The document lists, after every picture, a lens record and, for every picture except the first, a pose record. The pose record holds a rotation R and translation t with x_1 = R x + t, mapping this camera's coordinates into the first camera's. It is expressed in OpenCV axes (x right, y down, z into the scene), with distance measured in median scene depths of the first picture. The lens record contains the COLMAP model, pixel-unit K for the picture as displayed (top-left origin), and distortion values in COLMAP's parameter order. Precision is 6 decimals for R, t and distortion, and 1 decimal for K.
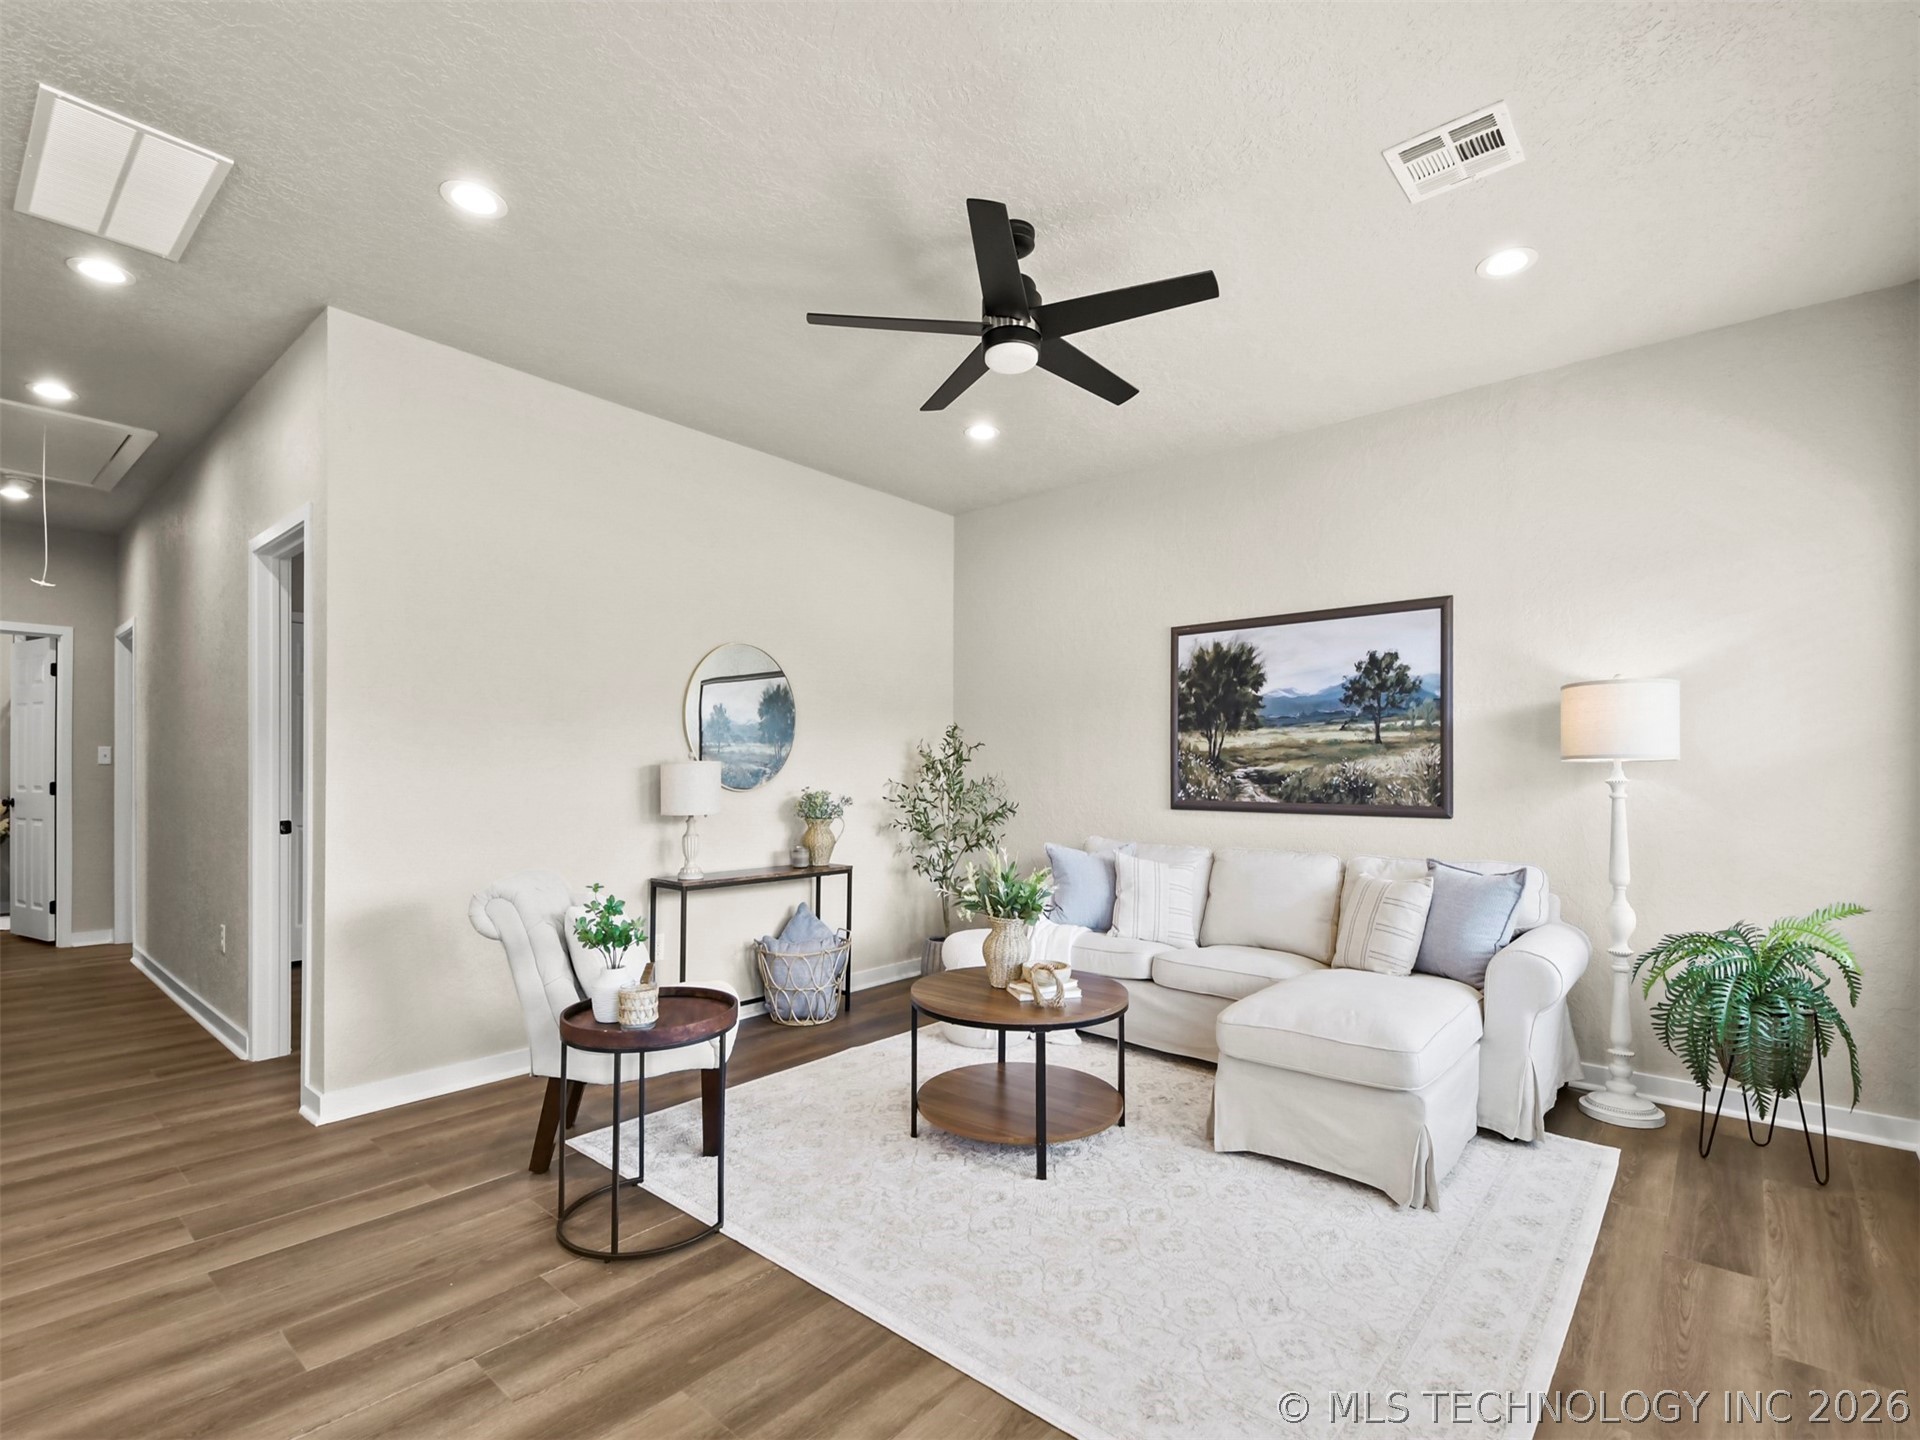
lens RADIAL K [[890.4, 0, 970.6], [0, 890.4, 770.0], [0, 0, 1]] dist [0.015191, -0.000568]
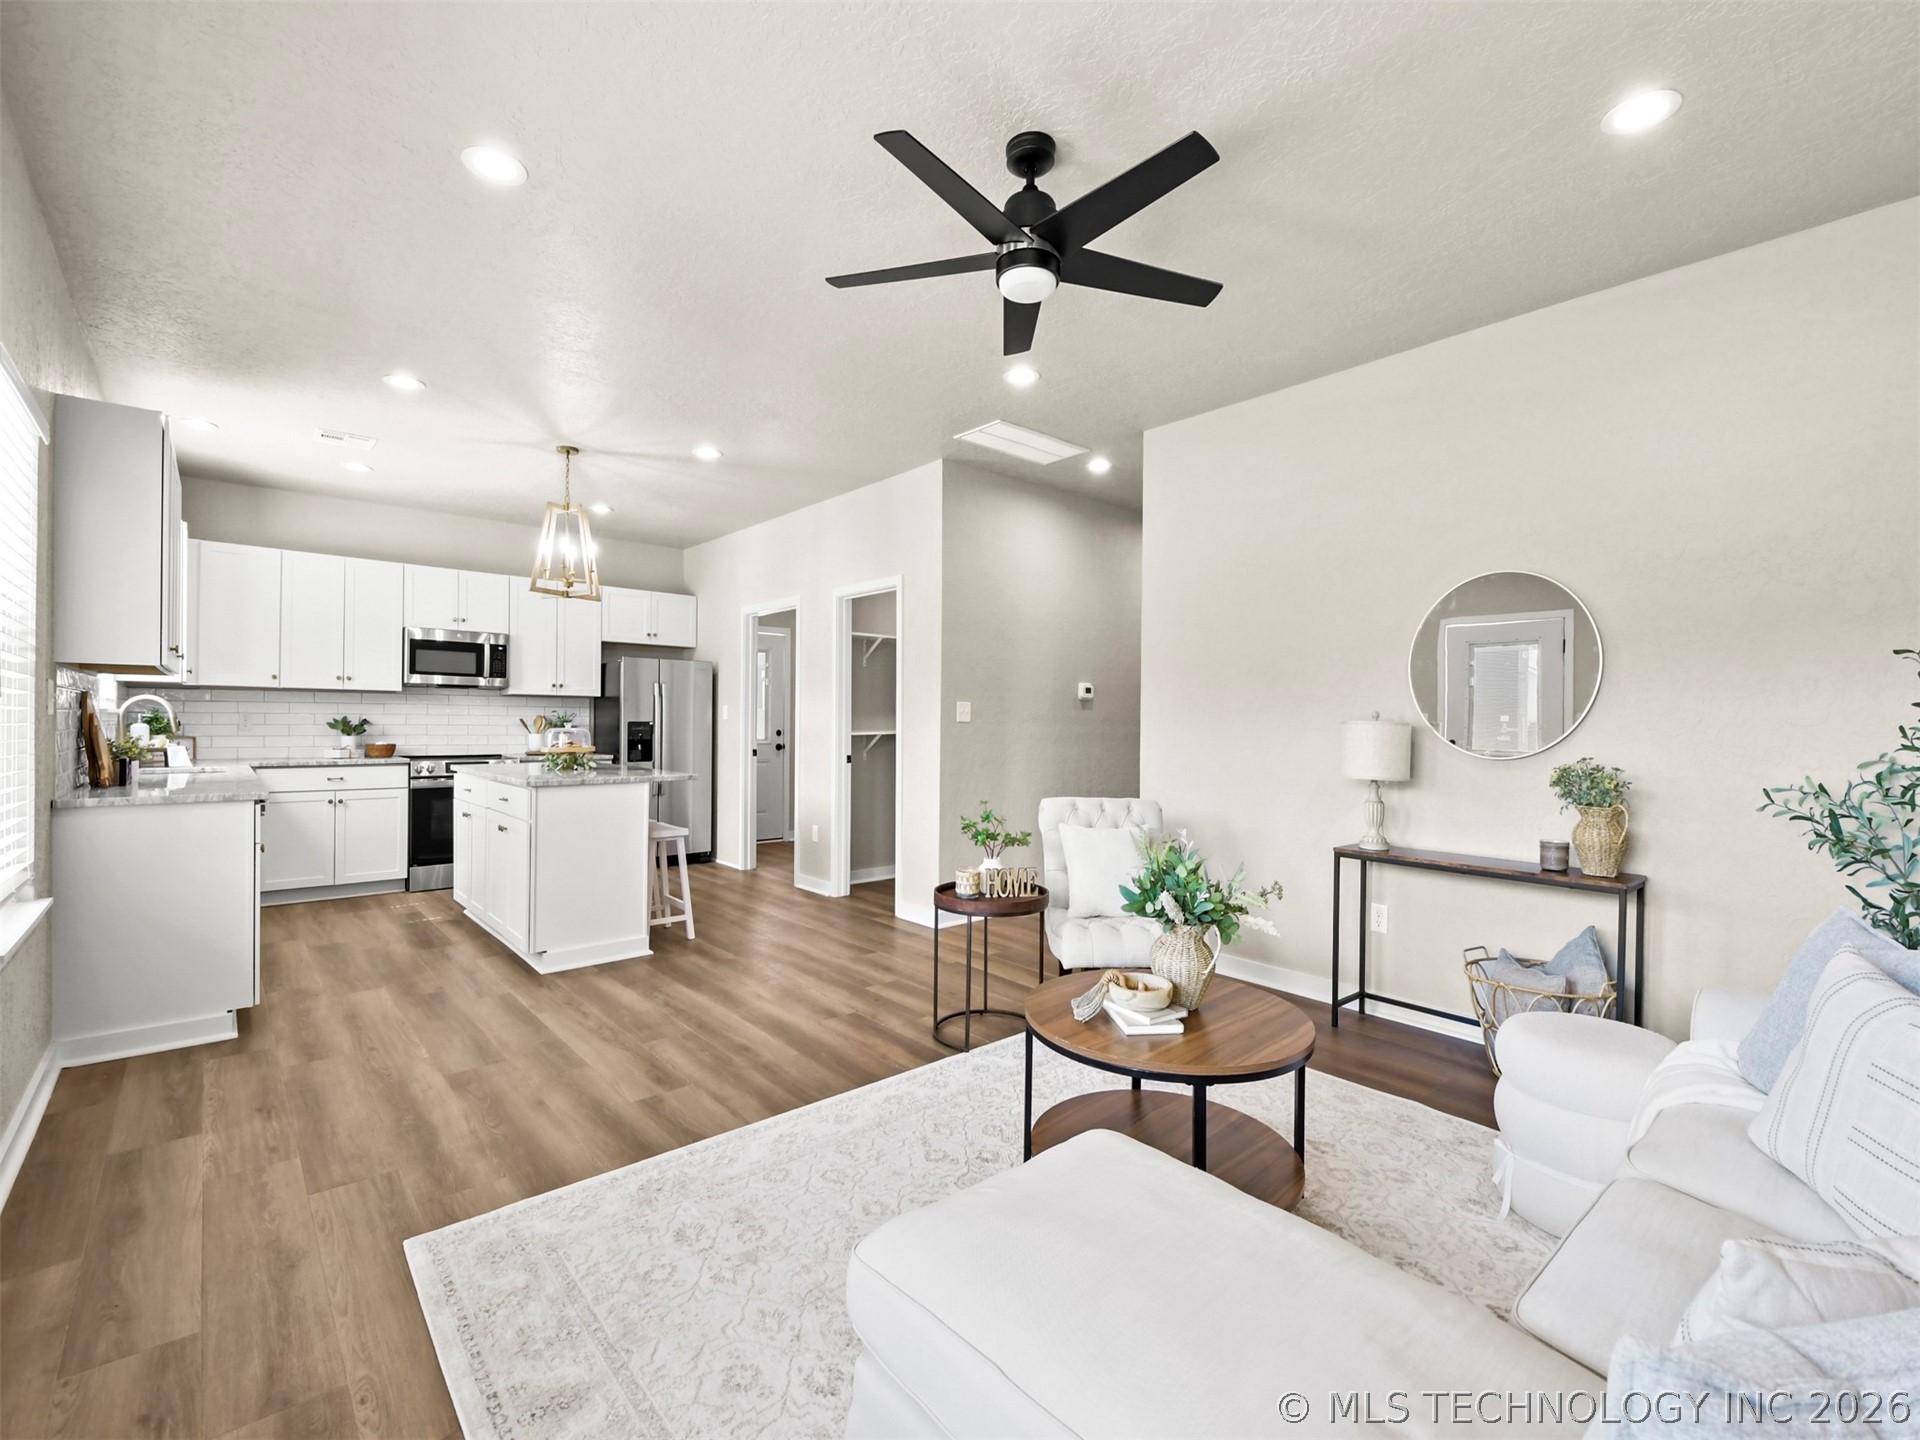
lens RADIAL K [[835.7, 0, 965.7], [0, 835.7, 724.5], [0, 0, 1]] dist [0.013507, -0.000407]
pose [[-0.134535, -0.001234, -0.990908, 0.615081], [-0.009742, 0.999953, 0.000078, -0.001723], [0.990861, 0.009664, -0.134540, 0.703763]]
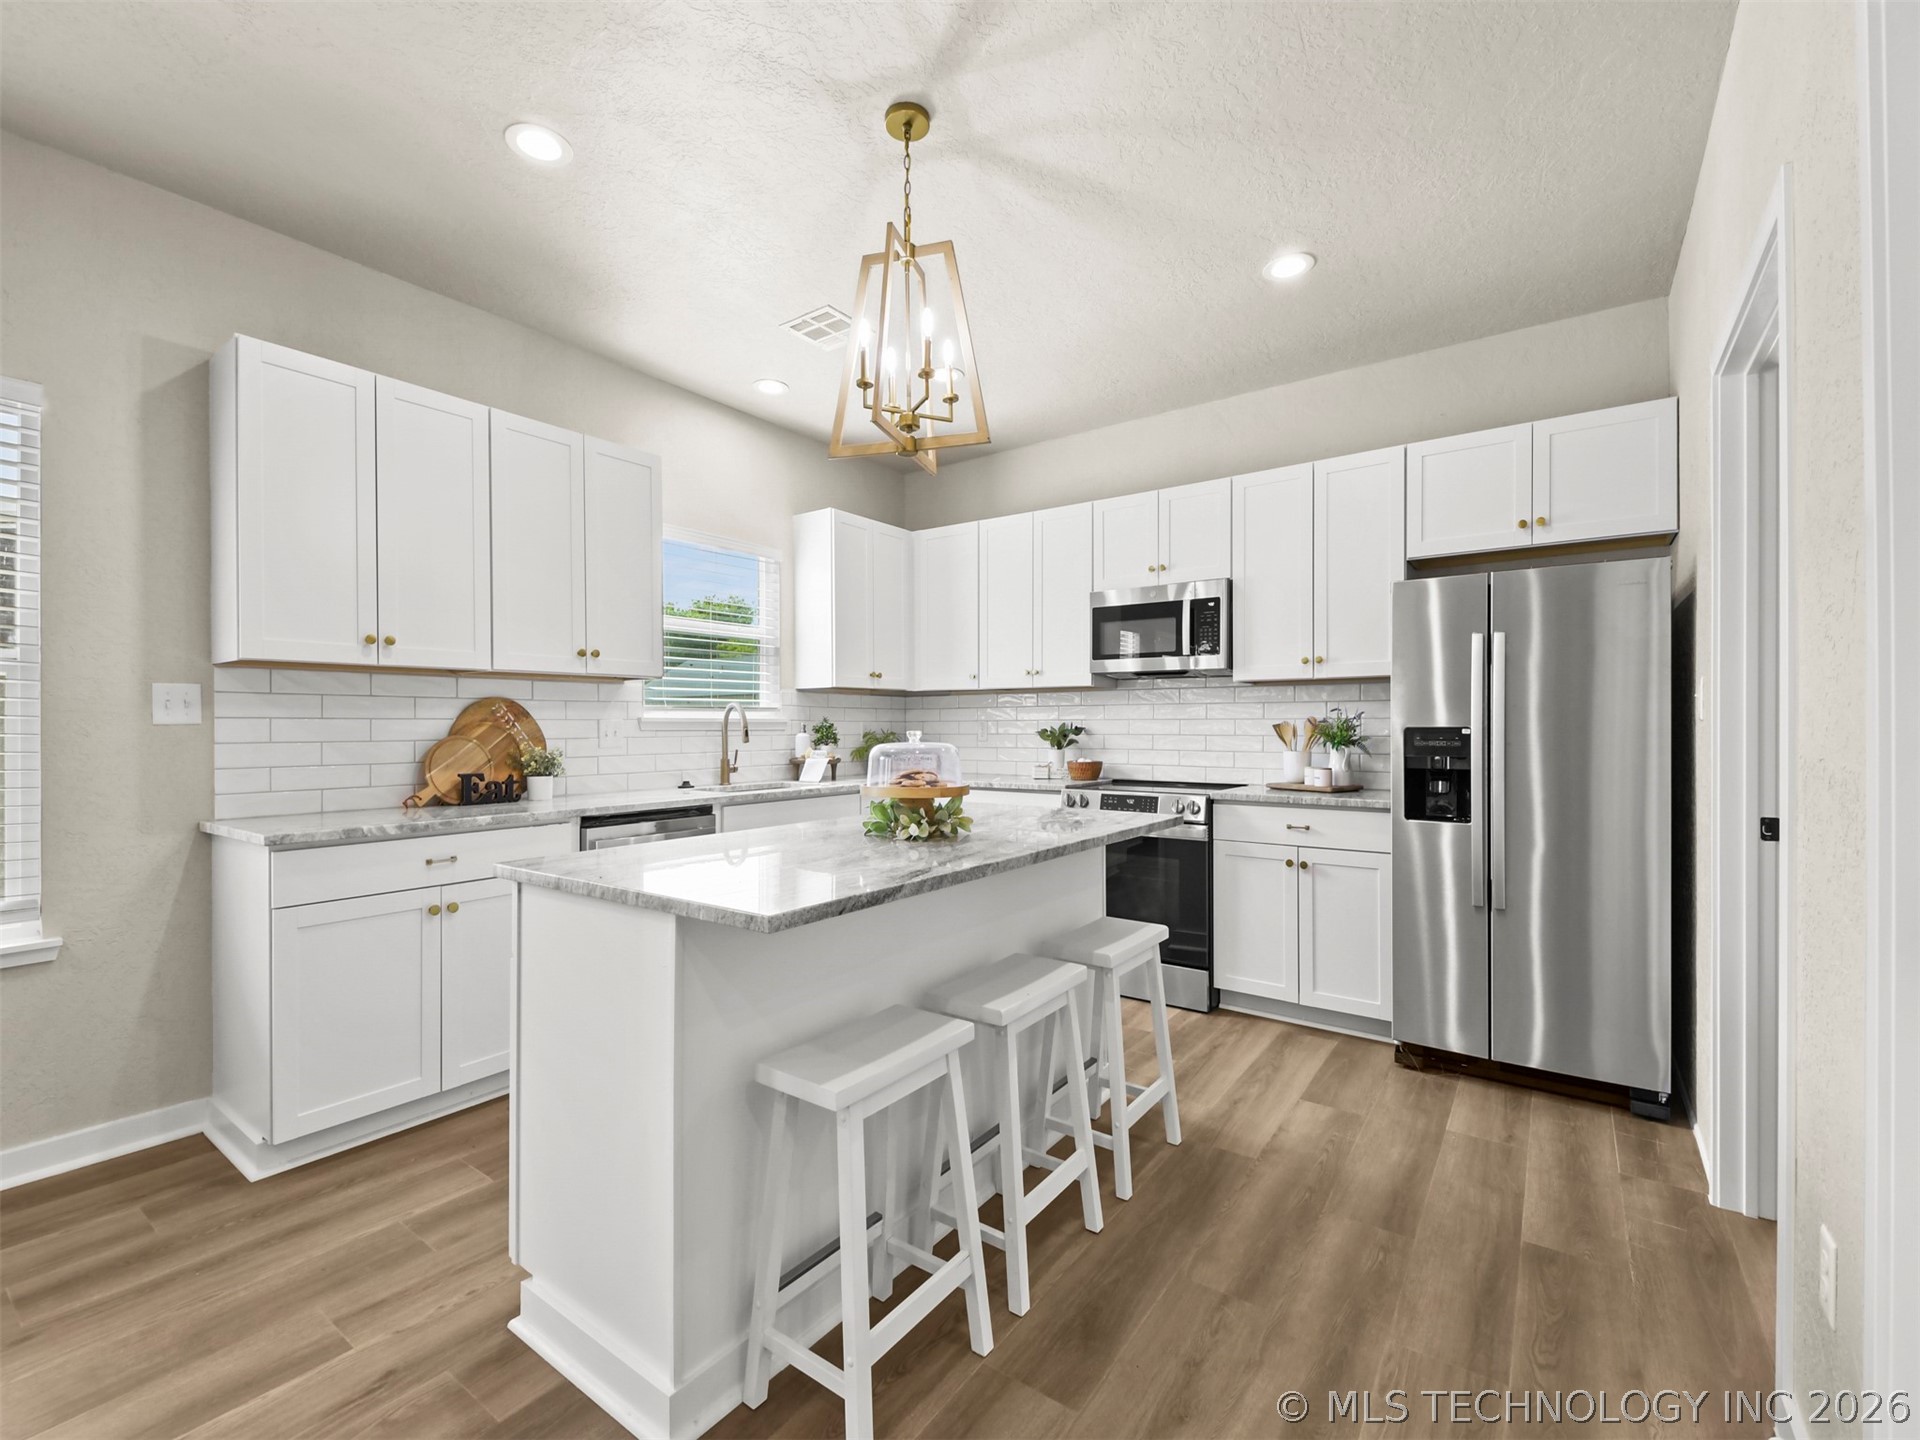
lens RADIAL K [[835.7, 0, 965.7], [0, 835.7, 724.5], [0, 0, 1]] dist [0.013507, -0.000407]
pose [[-0.996519, -0.002373, -0.083327, -0.532163], [-0.002331, 0.999997, -0.000601, -0.002610], [0.083328, -0.000405, -0.996522, 0.509628]]
